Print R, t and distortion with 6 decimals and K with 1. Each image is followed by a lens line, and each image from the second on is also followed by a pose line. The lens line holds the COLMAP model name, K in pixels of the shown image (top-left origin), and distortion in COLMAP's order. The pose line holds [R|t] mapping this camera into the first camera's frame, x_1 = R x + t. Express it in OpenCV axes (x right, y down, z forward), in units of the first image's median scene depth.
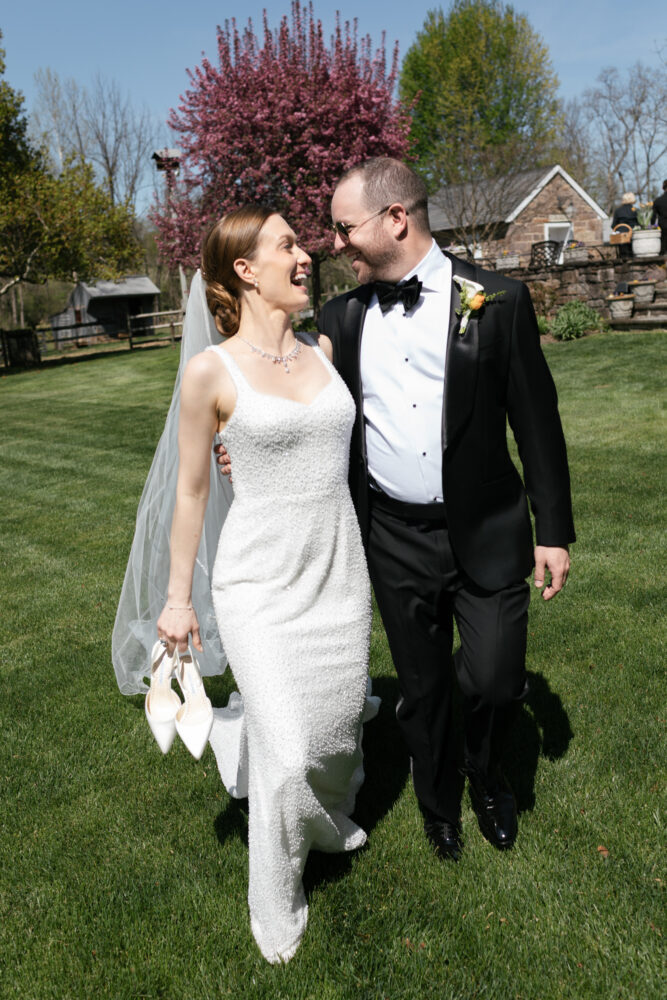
lens RADIAL K [[1031.6, 0, 294.9], [0, 1031.6, 499.3], [0, 0, 1]] dist [0.002665, 0.006281]
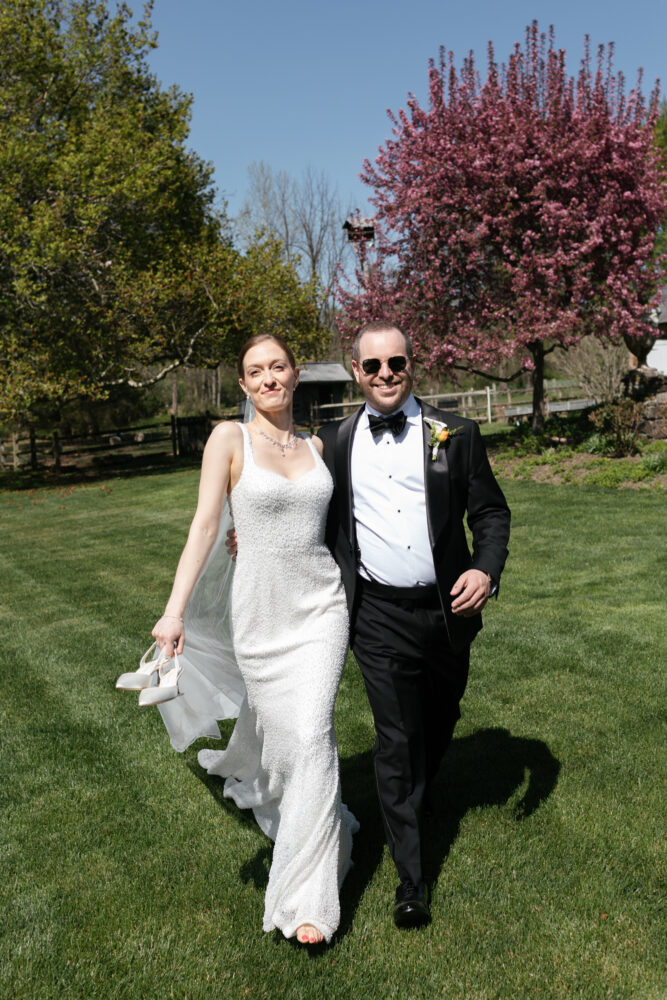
lens RADIAL K [[1031.6, 0, 294.9], [0, 1031.6, 499.3], [0, 0, 1]] dist [0.002665, 0.006281]
pose [[0.982049, 0.053685, -0.180827, -0.015061], [-0.068298, 0.994798, -0.075575, -0.052815], [0.175829, 0.086569, 0.980607, 0.231433]]
